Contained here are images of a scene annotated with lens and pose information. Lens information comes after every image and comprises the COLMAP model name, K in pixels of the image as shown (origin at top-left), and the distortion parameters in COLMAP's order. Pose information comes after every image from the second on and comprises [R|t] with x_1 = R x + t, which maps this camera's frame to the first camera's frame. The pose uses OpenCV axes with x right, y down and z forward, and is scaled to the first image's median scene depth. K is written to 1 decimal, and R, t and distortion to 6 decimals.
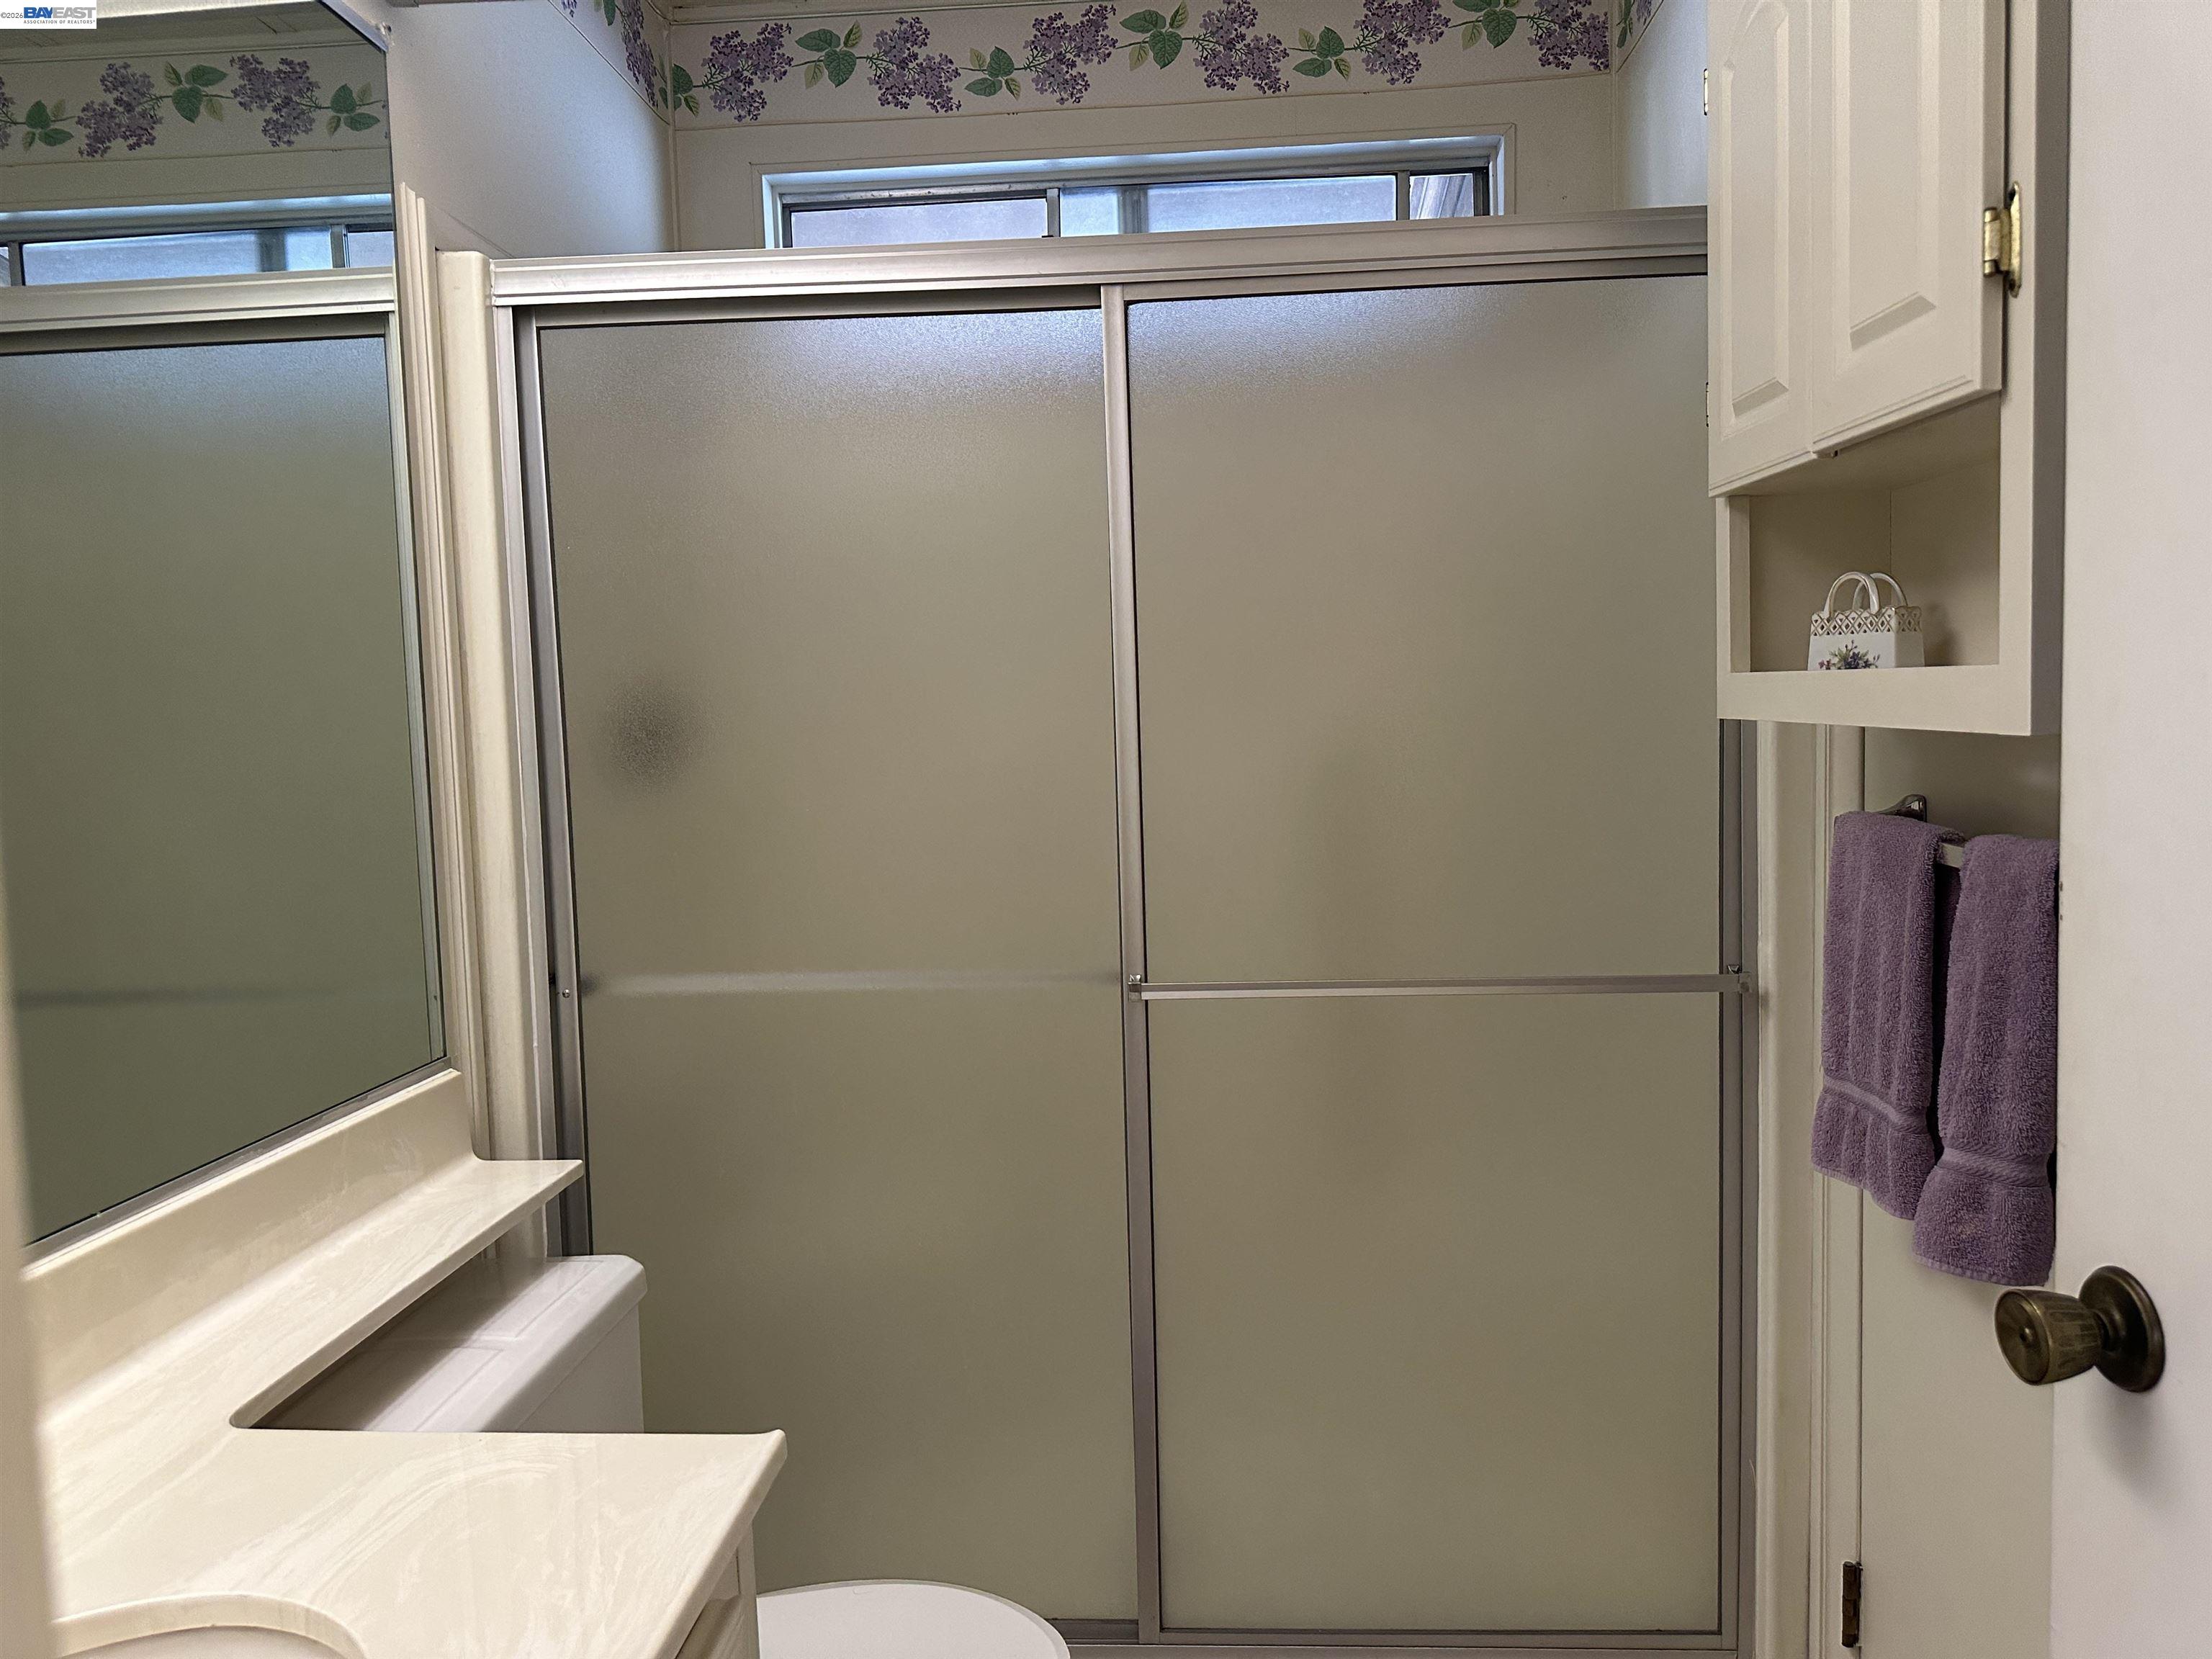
lens RADIAL K [[1584.0, 0, 1103.7], [0, 1584.0, 827.5], [0, 0, 1]] dist [0.031386, -0.006290]
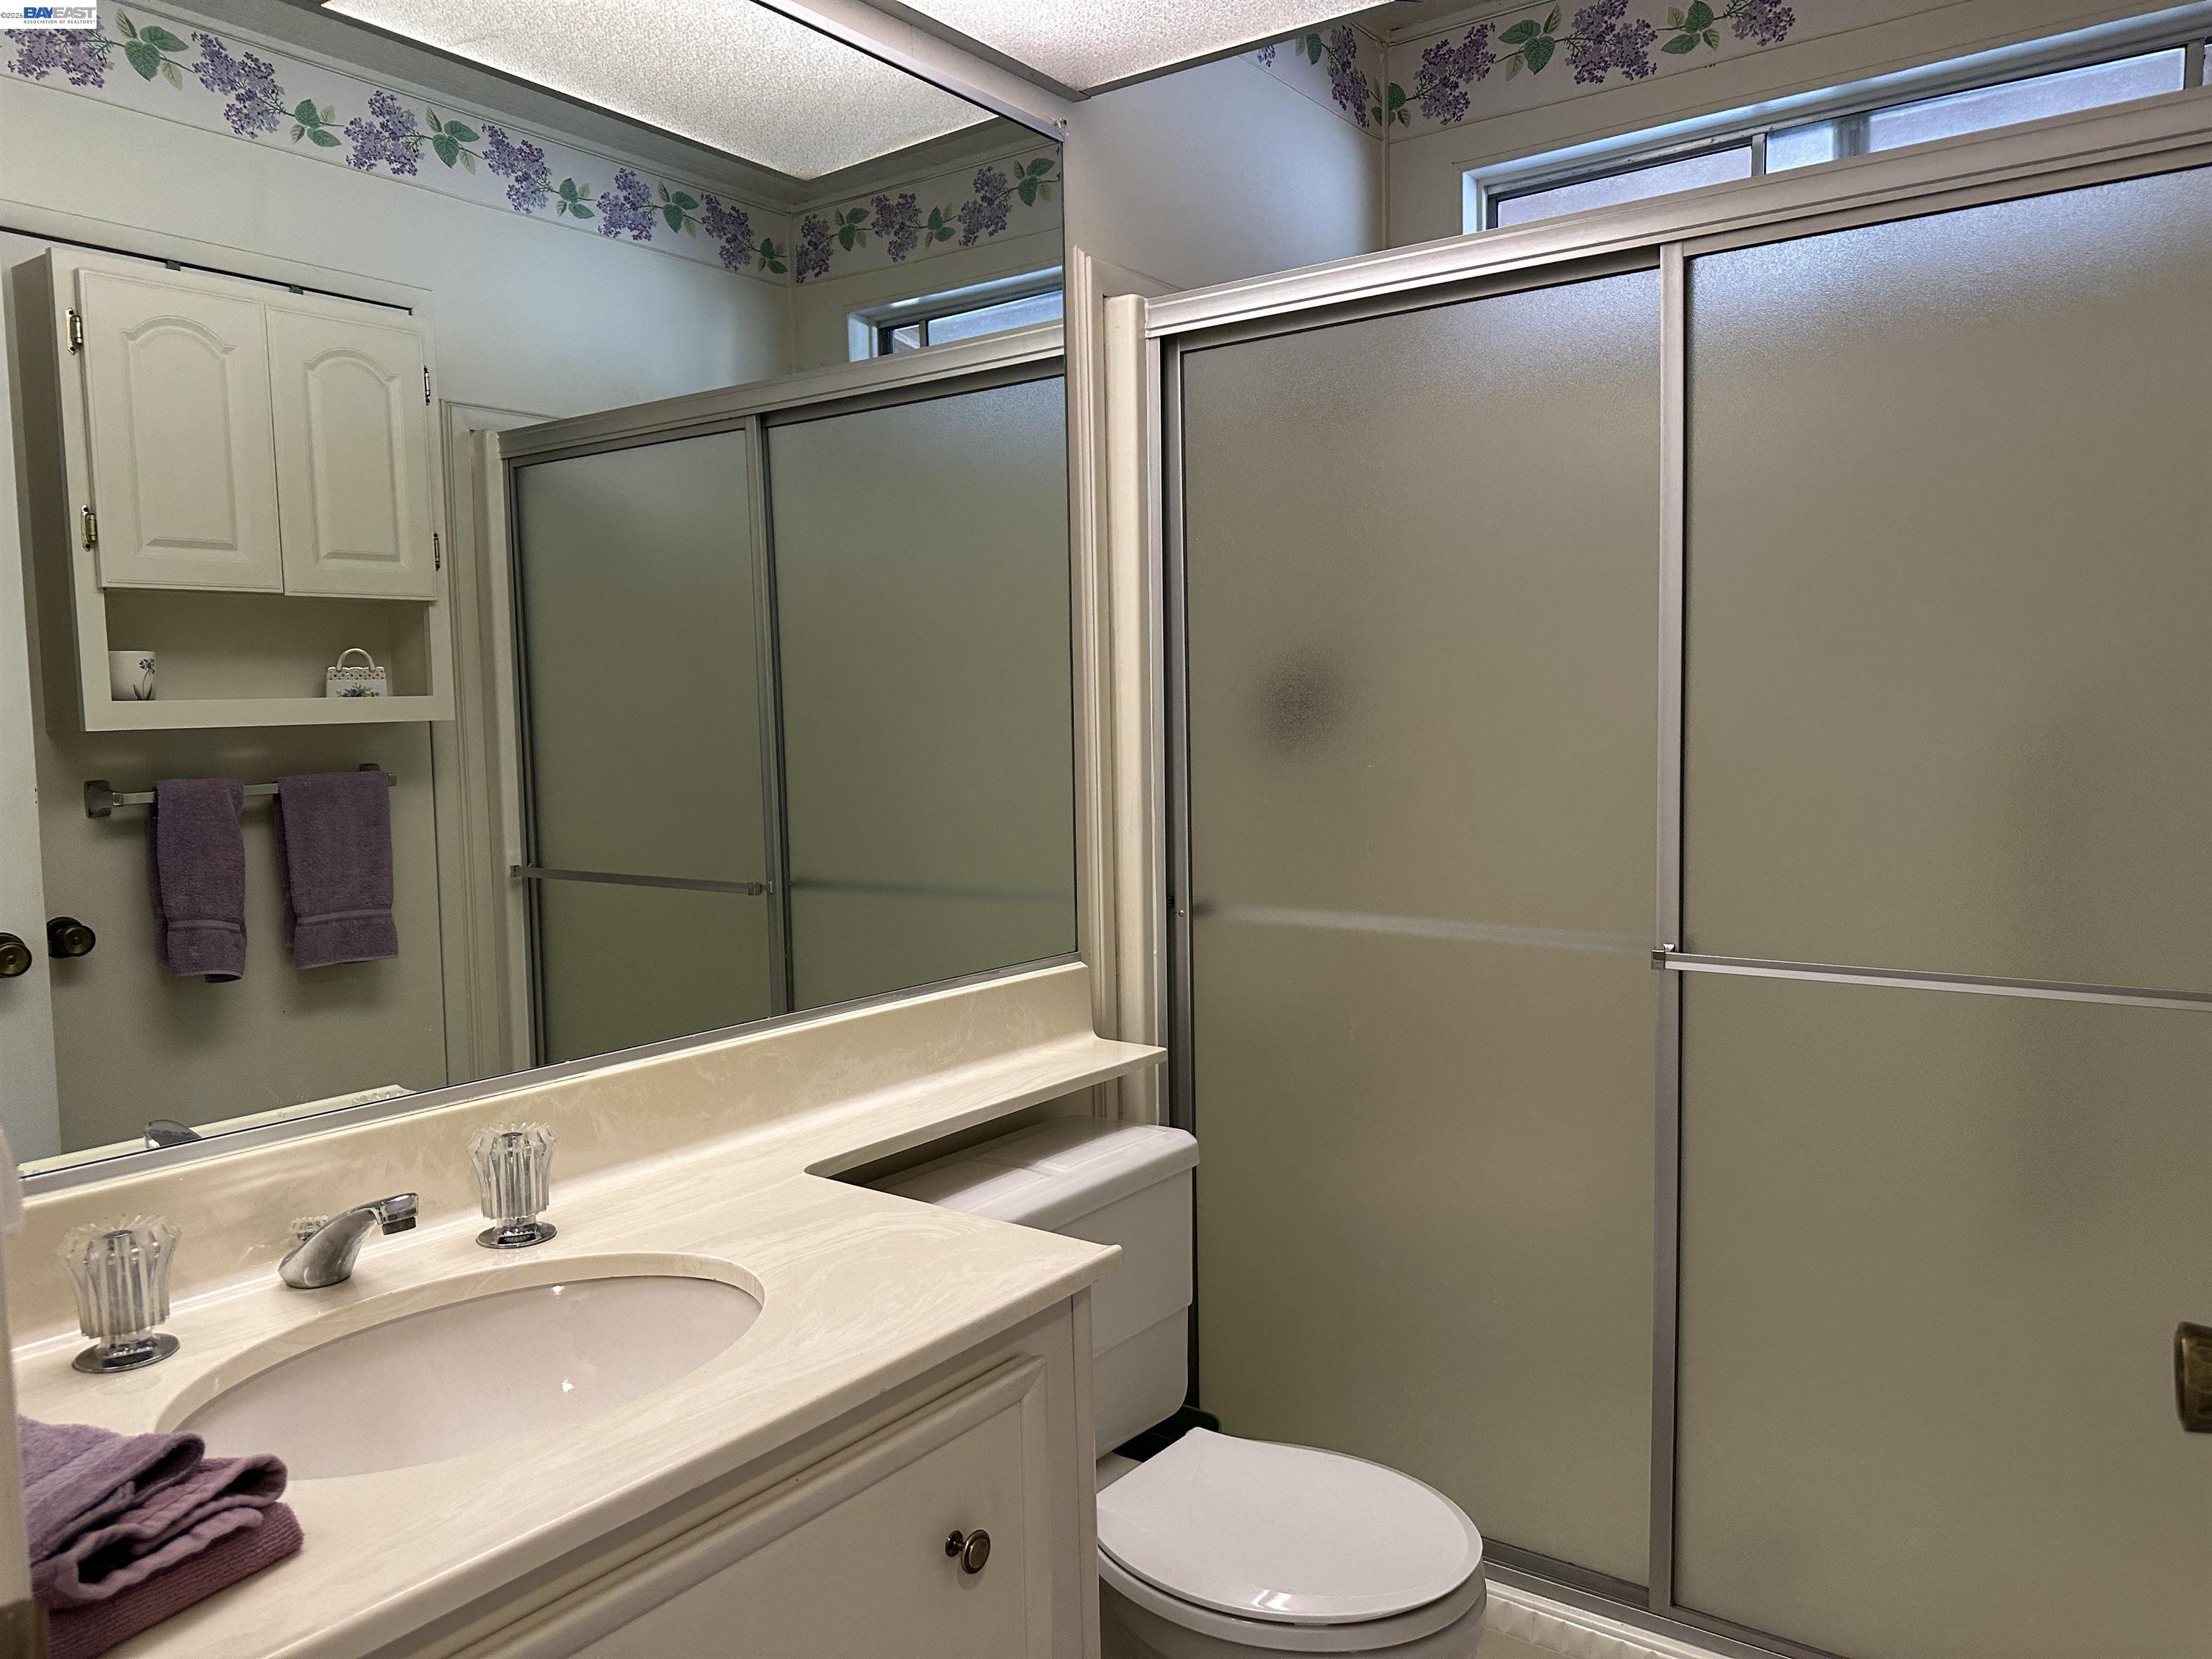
lens RADIAL K [[1584.0, 0, 1110.8], [0, 1584.0, 829.2], [0, 0, 1]] dist [0.031386, -0.006290]
pose [[0.840304, 0.065619, -0.538130, 0.231884], [-0.053453, 0.997839, 0.038206, -0.000448], [0.539474, -0.003340, 0.841996, -0.027157]]
